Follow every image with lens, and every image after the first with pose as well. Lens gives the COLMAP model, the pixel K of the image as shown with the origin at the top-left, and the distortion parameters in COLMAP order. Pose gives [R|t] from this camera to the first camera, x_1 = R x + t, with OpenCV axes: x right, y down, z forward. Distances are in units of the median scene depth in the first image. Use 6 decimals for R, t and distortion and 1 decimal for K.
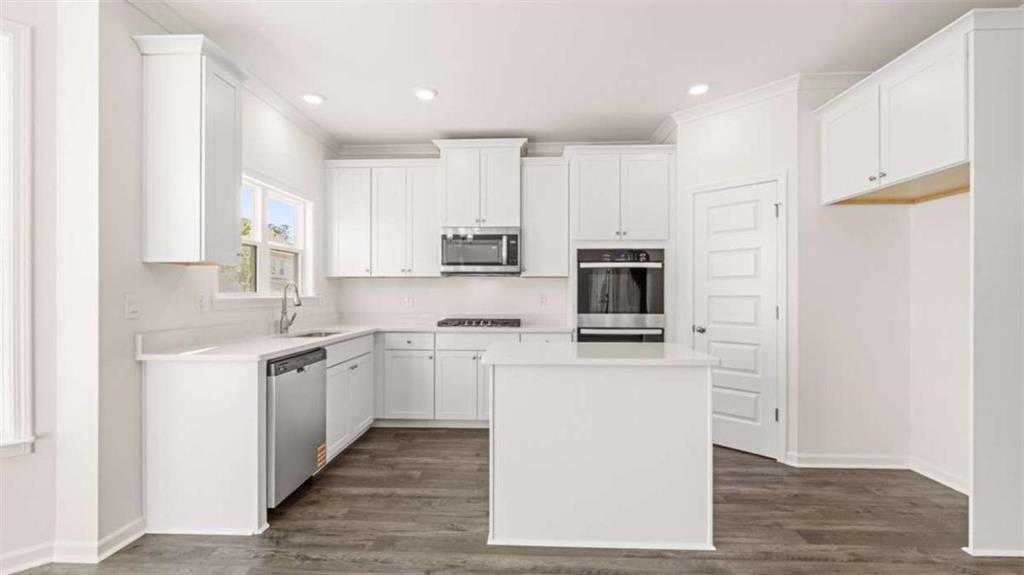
lens RADIAL K [[429.0, 0, 505.0], [0, 429.0, 291.9], [0, 0, 1]] dist [-0.006168, 0.000113]
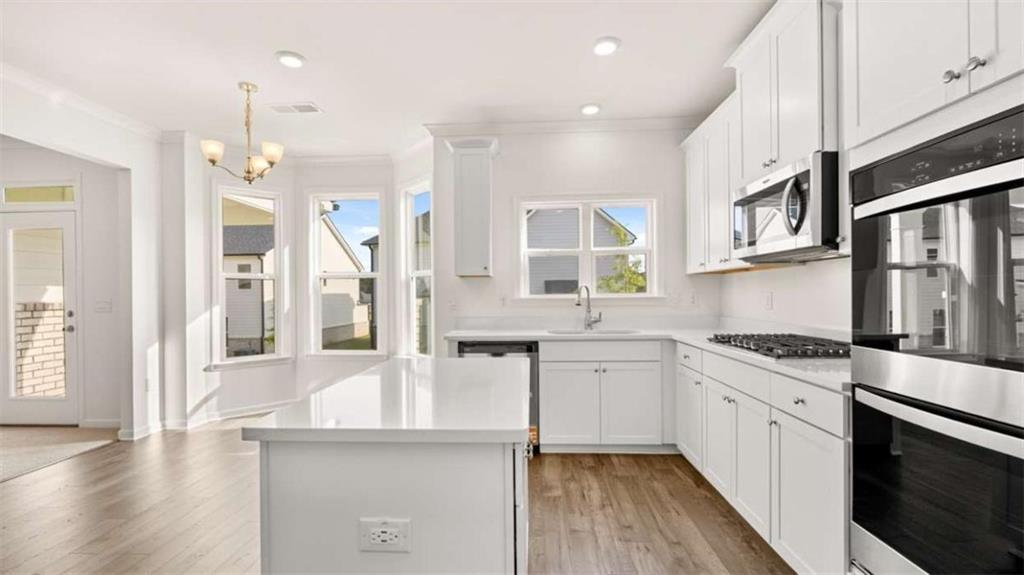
lens RADIAL K [[429.0, 0, 510.0], [0, 429.0, 294.3], [0, 0, 1]] dist [-0.006168, 0.000113]
pose [[0.002907, -0.002673, -0.999992, 0.562986], [0.013407, 0.999907, -0.002634, 0.004409], [0.999906, -0.013399, 0.002942, 0.733917]]
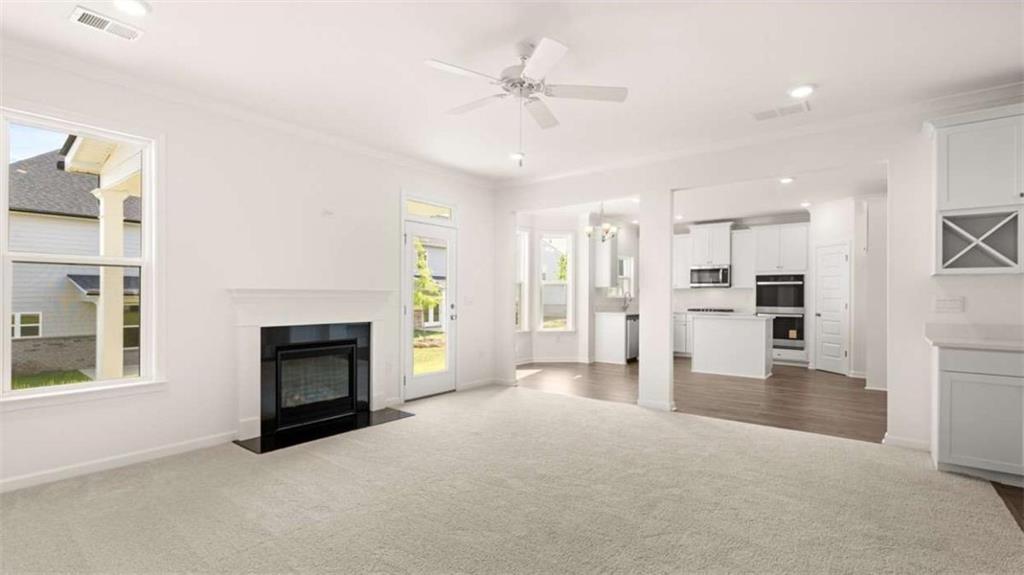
lens RADIAL K [[455.2, 0, 510.8], [0, 455.2, 291.8], [0, 0, 1]] dist [-0.011682, 0.000016]
pose [[0.808623, -0.000671, -0.588327, 0.525956], [-0.003534, 0.999976, -0.005997, -0.002368], [0.588316, 0.006929, 0.808601, -1.561917]]
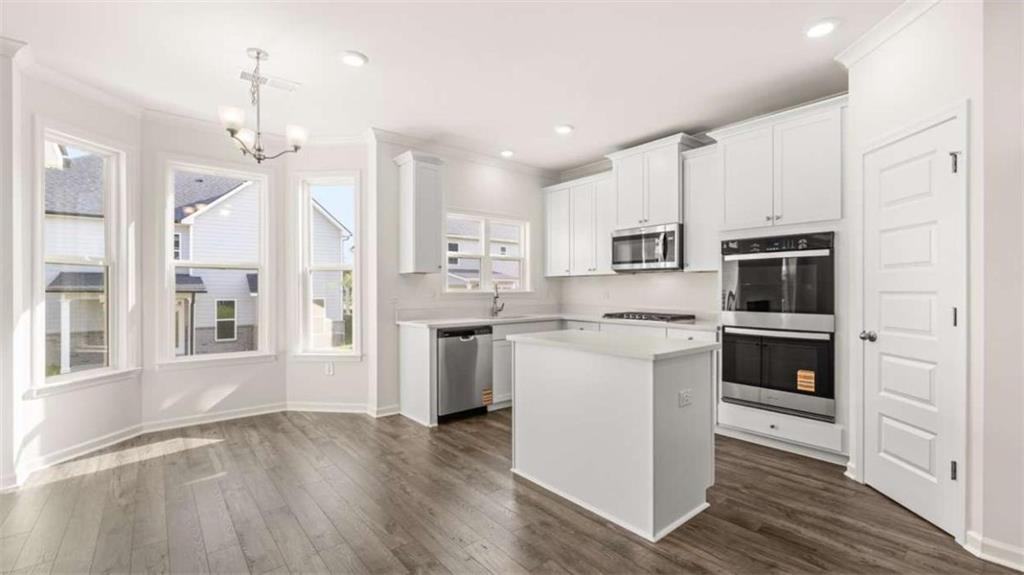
lens RADIAL K [[429.0, 0, 508.4], [0, 429.0, 288.6], [0, 0, 1]] dist [-0.006168, 0.000113]
pose [[0.670440, -0.003984, -0.741953, 0.570308], [0.005496, 0.999985, -0.000403, 0.001368], [0.741943, -0.003808, 0.670452, 0.038363]]
